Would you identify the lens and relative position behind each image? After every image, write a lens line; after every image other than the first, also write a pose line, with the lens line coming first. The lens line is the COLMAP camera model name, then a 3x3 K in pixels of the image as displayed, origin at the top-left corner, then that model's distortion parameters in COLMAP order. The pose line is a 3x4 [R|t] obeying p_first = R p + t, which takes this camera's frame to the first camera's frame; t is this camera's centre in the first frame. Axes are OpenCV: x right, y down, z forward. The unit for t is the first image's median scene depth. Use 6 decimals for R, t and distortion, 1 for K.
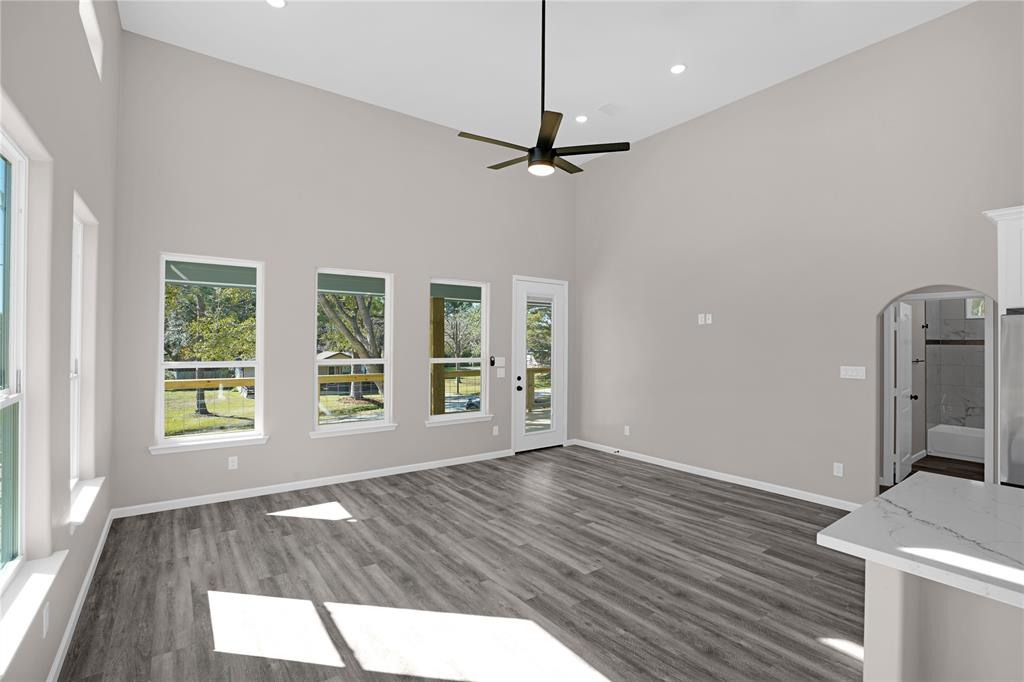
lens RADIAL K [[469.5, 0, 512.3], [0, 469.5, 344.8], [0, 0, 1]] dist [-0.040468, 0.003478]
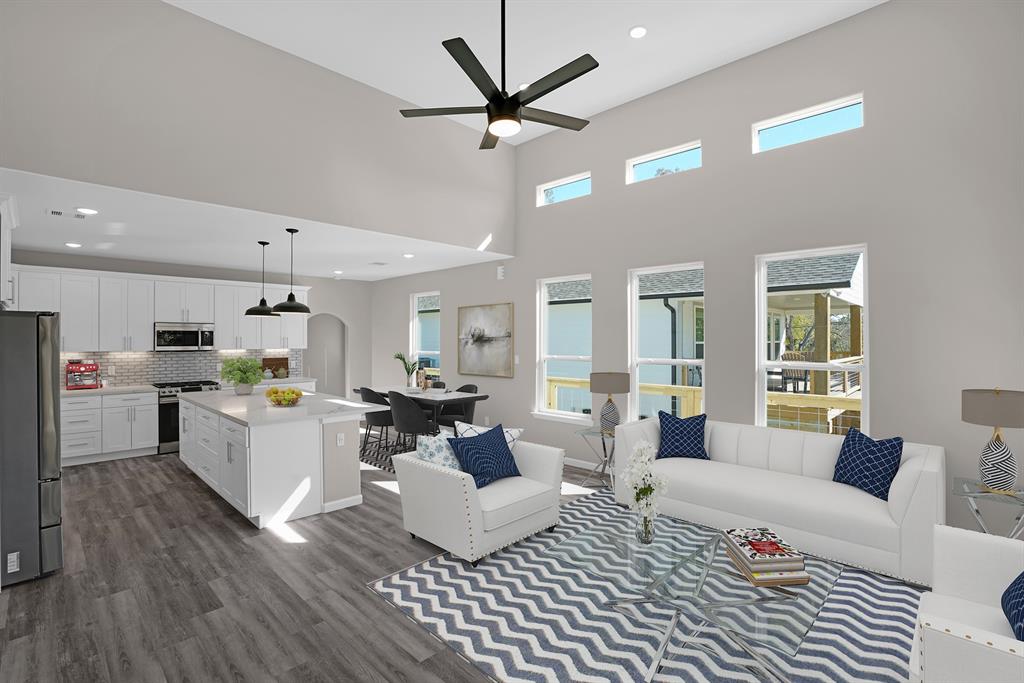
lens RADIAL K [[469.5, 0, 516.3], [0, 469.5, 337.7], [0, 0, 1]] dist [-0.040468, 0.003478]
pose [[-0.983729, 0.004571, -0.179600, 0.156298], [0.003991, 0.999986, 0.003592, -0.007543], [0.179614, 0.002817, -0.983733, 1.538112]]
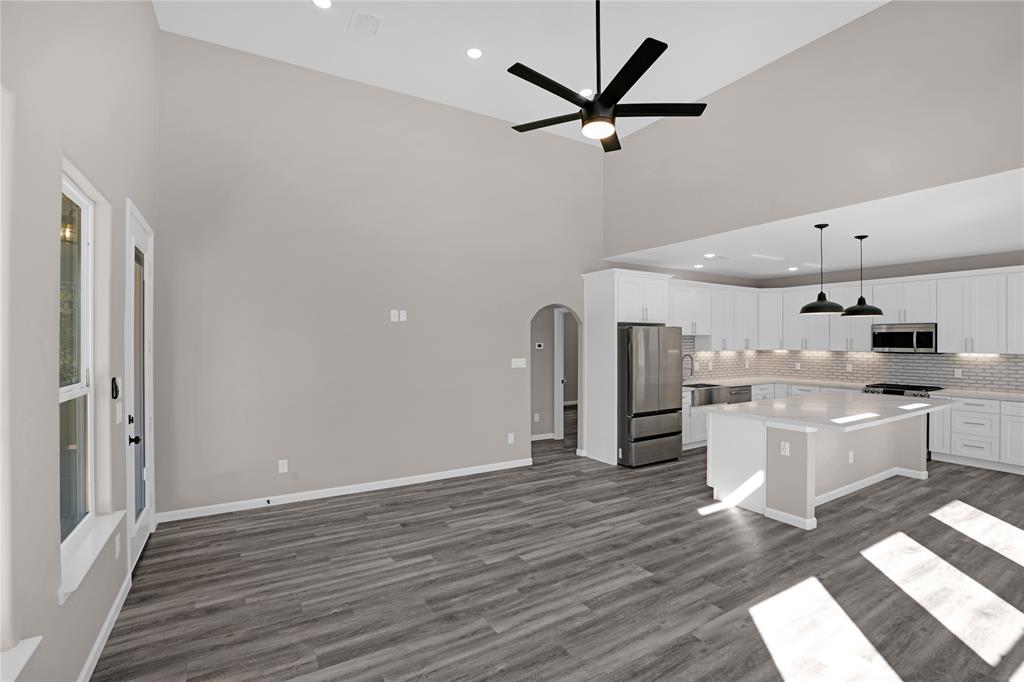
lens RADIAL K [[469.5, 0, 515.6], [0, 469.5, 336.5], [0, 0, 1]] dist [-0.040468, 0.003478]
pose [[0.083956, 0.012500, 0.996391, -0.653449], [0.004674, 0.999905, -0.012938, -0.001277], [-0.996458, 0.005743, 0.083890, 0.919918]]
